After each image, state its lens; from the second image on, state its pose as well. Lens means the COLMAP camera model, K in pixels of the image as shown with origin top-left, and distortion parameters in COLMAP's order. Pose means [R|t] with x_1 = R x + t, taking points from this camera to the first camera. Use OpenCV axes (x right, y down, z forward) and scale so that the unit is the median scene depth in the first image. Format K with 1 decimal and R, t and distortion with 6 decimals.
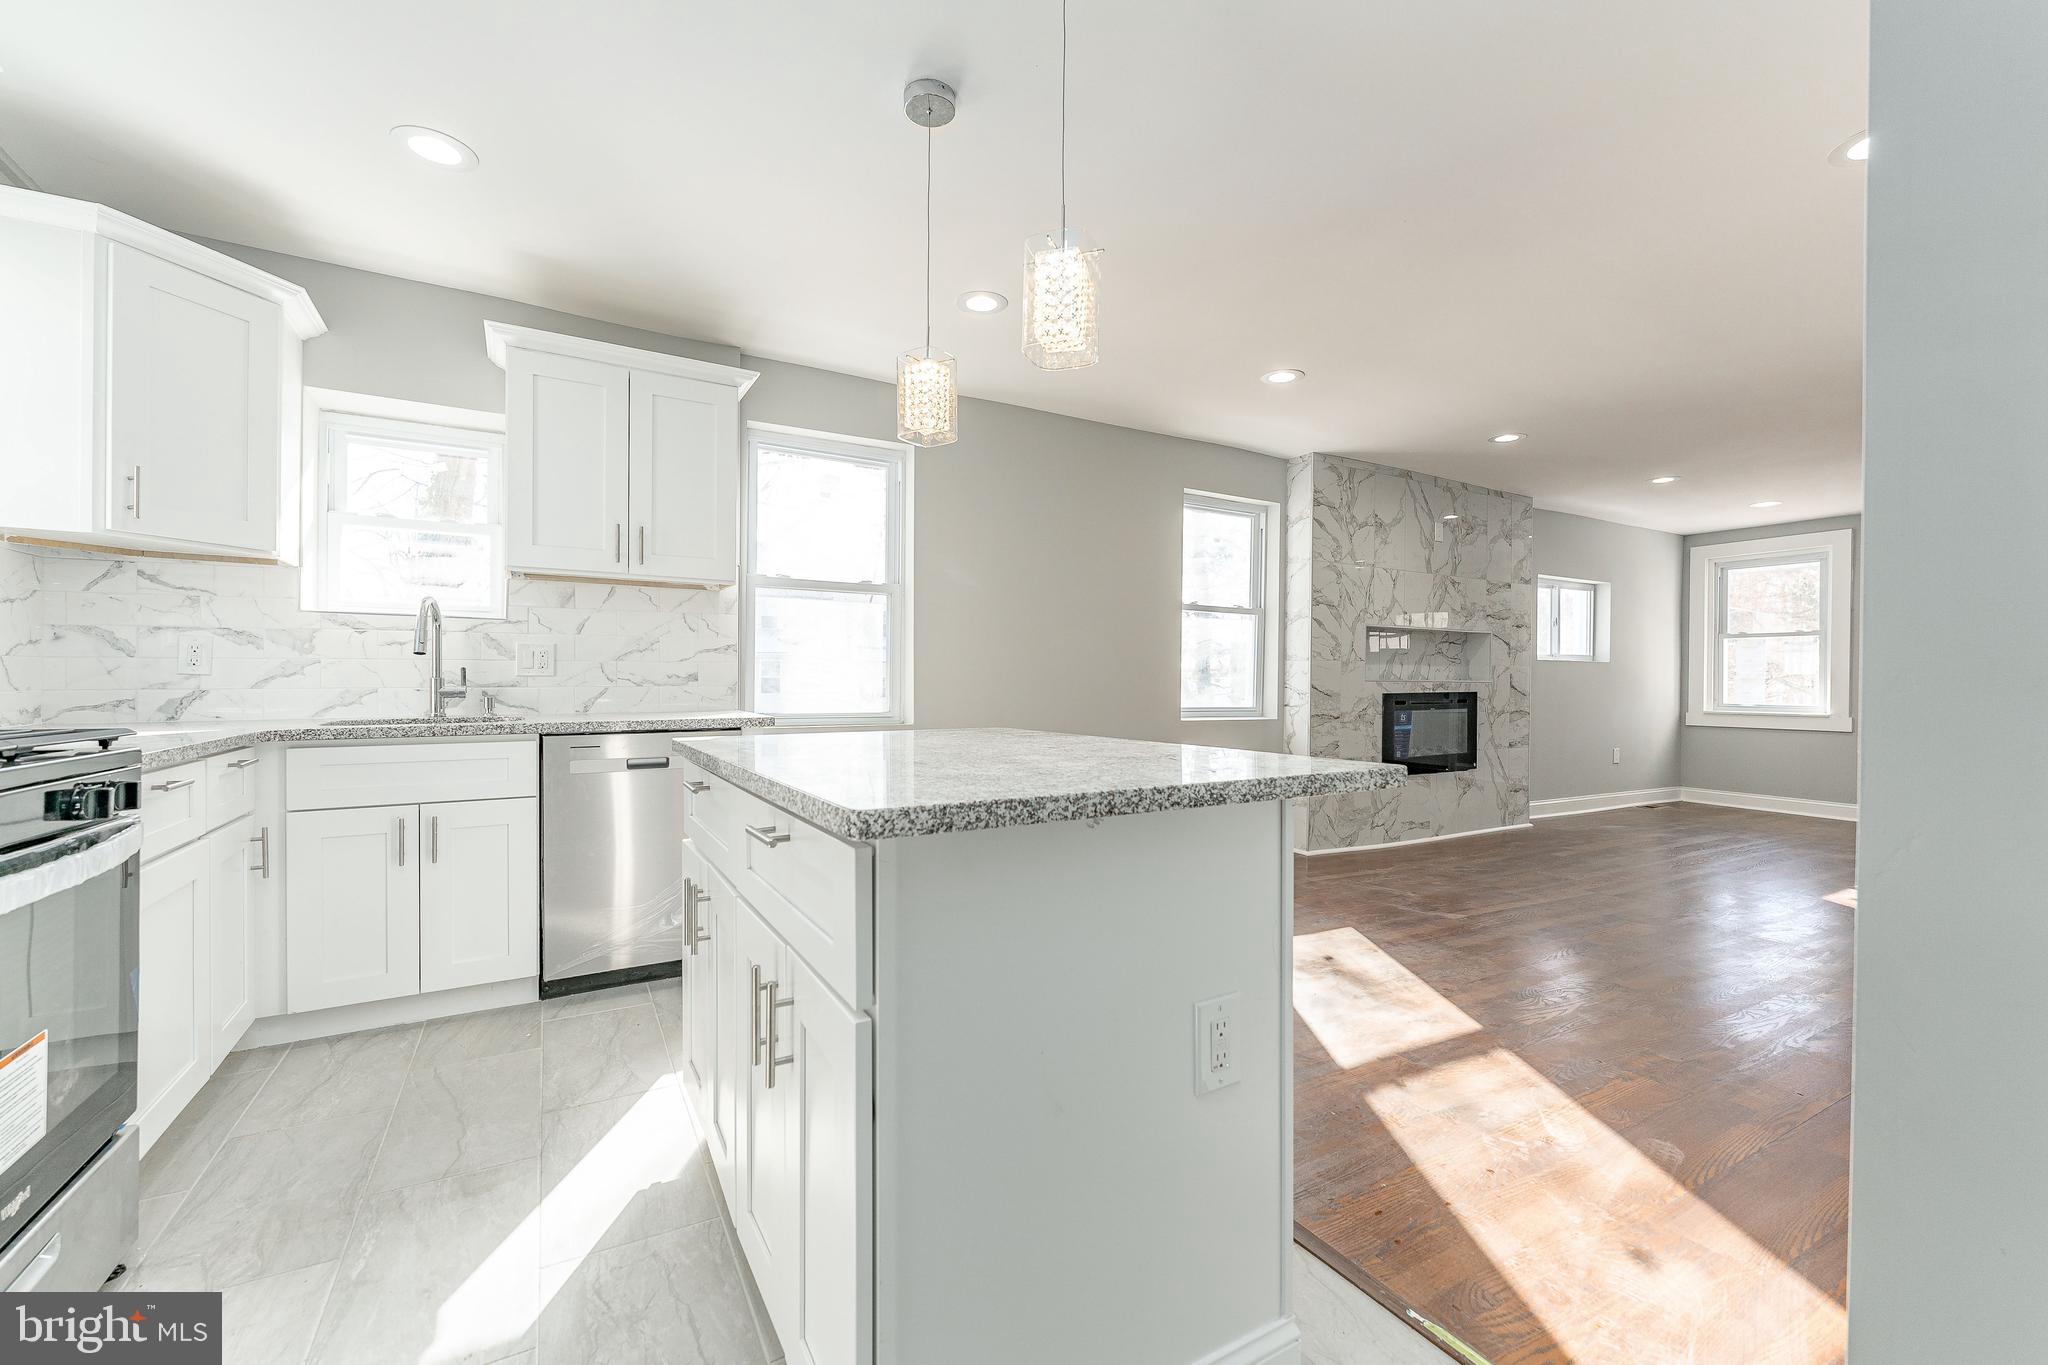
lens RADIAL K [[835.0, 0, 1020.1], [0, 835.0, 682.4], [0, 0, 1]] dist [0.002082, -0.000353]
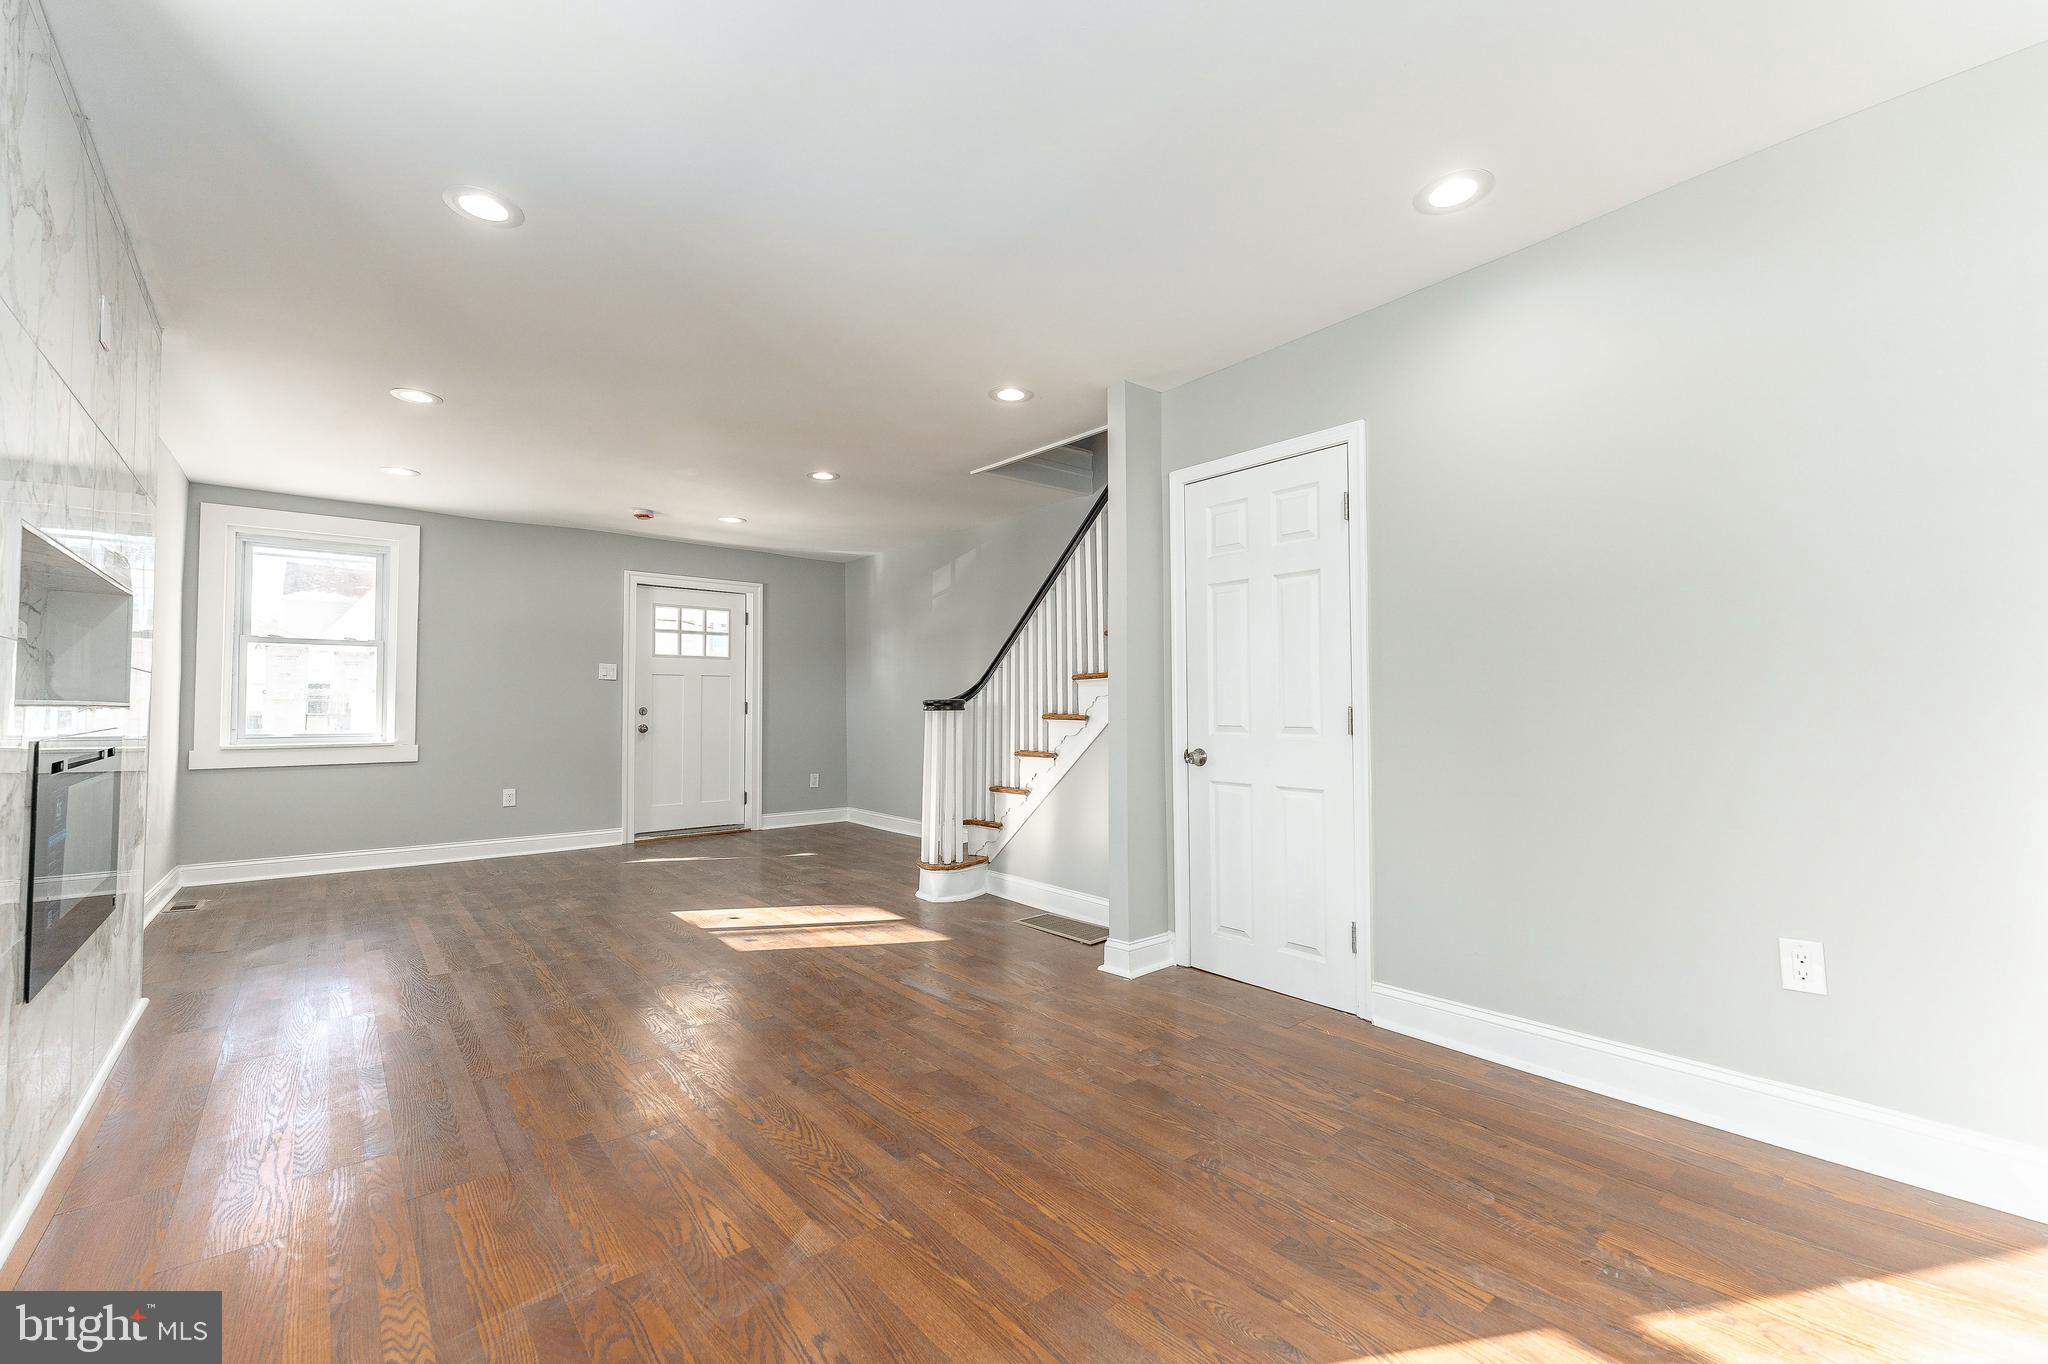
lens RADIAL K [[837.3, 0, 1021.1], [0, 837.3, 680.6], [0, 0, 1]] dist [0.001063, -0.000208]
pose [[-0.183941, 0.023862, 0.982648, 0.063504], [0.003091, 0.999714, -0.023697, -0.002610], [-0.982932, -0.001321, -0.183962, 1.019273]]
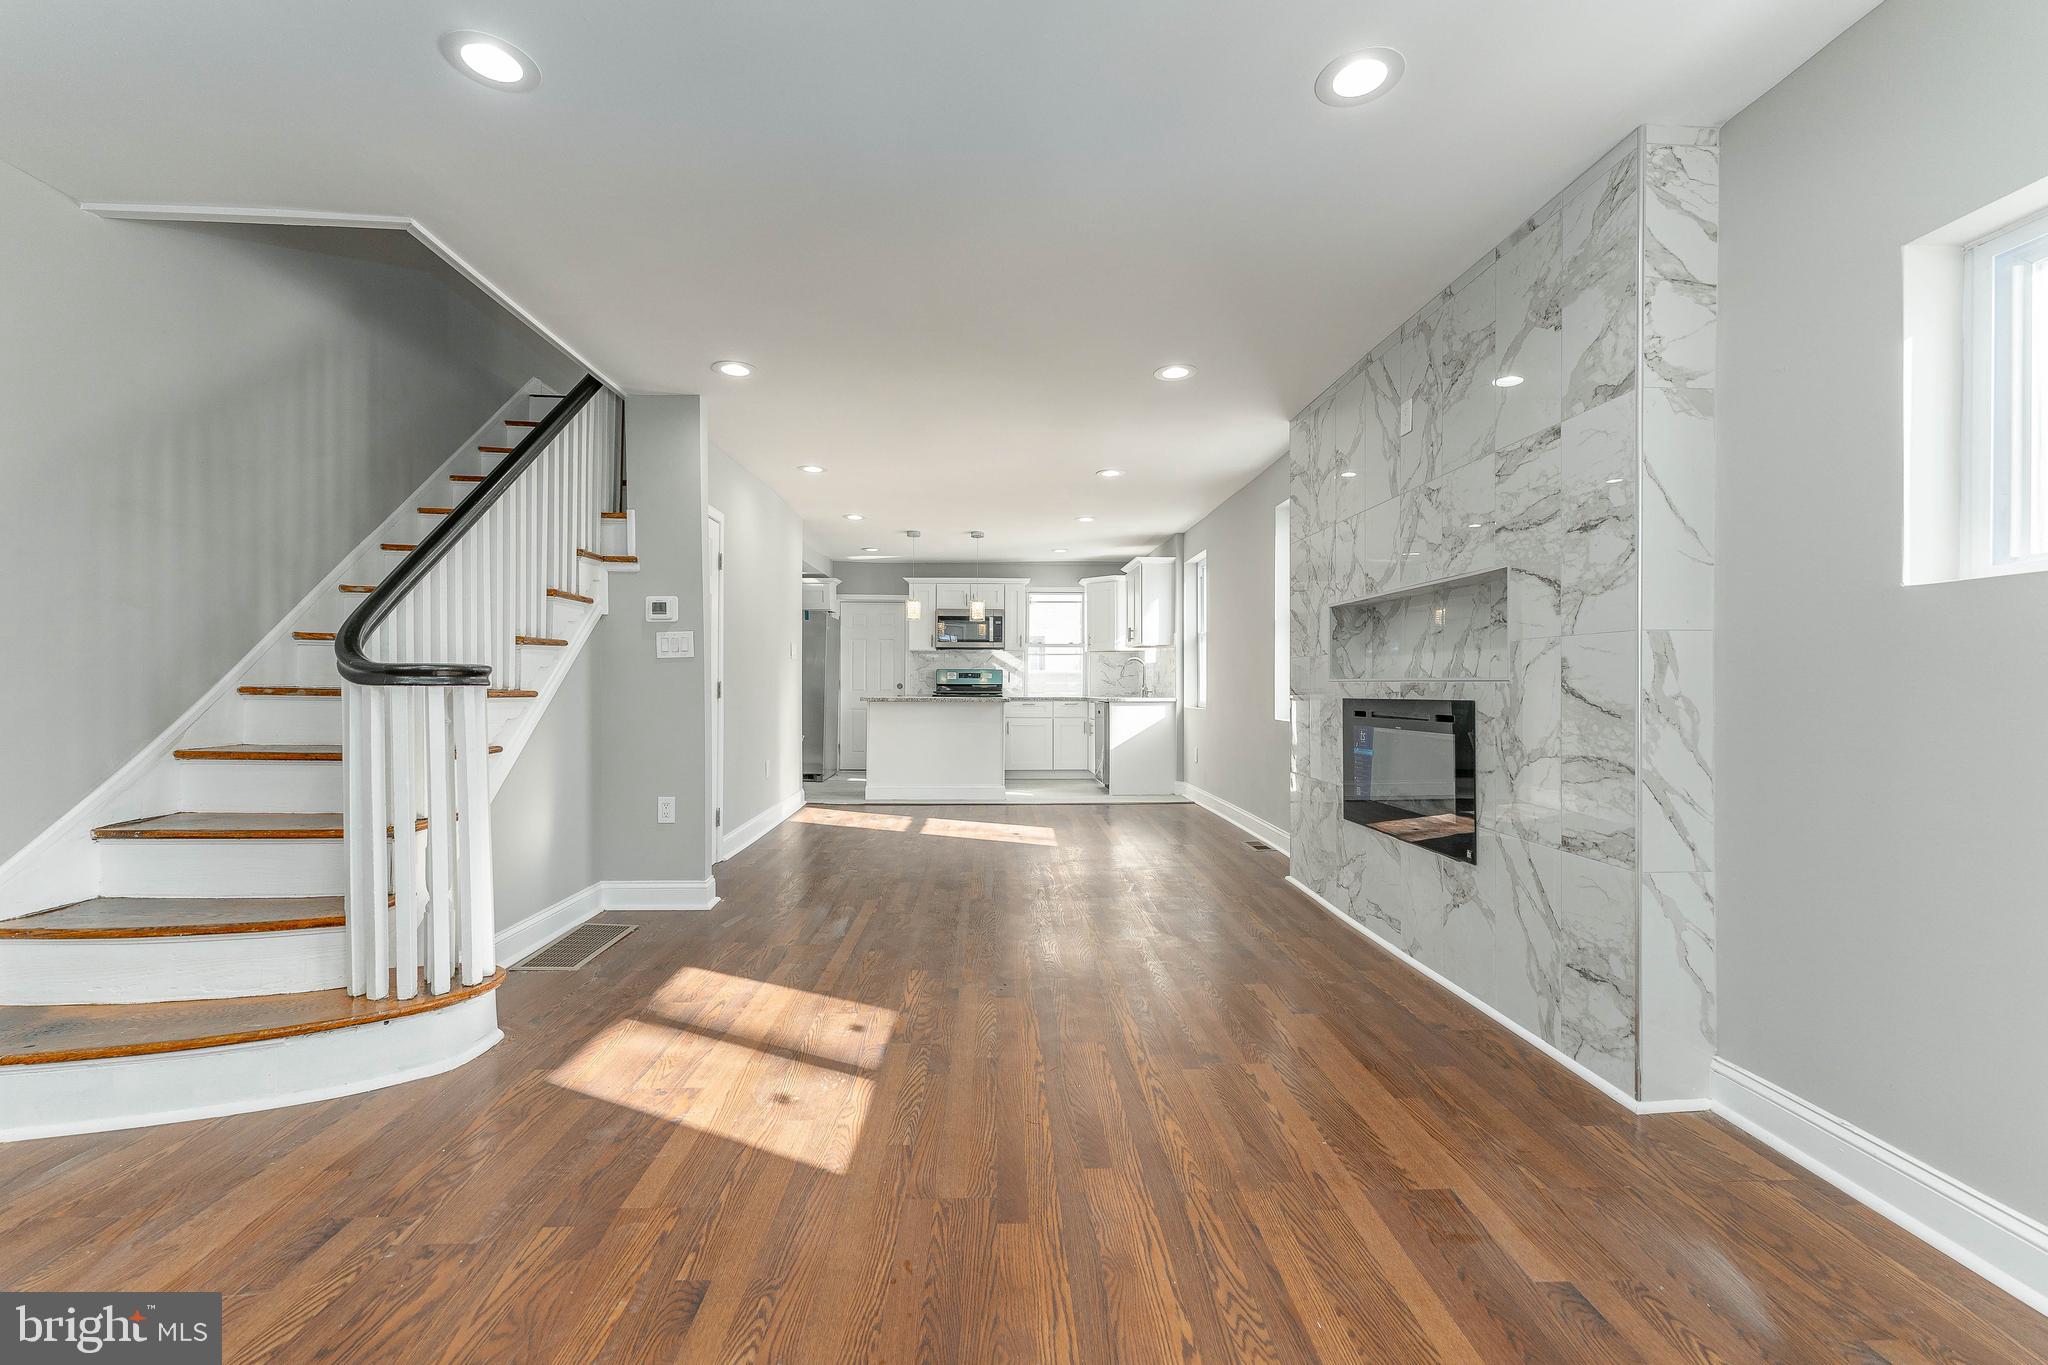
lens RADIAL K [[830.4, 0, 1029.3], [0, 830.4, 683.3], [0, 0, 1]] dist [0.000003, -0.000099]
pose [[-0.449557, -0.008959, -0.893207, 1.755235], [-0.008502, 0.999947, -0.005750, 0.009917], [0.893211, 0.005009, -0.449610, 1.608630]]
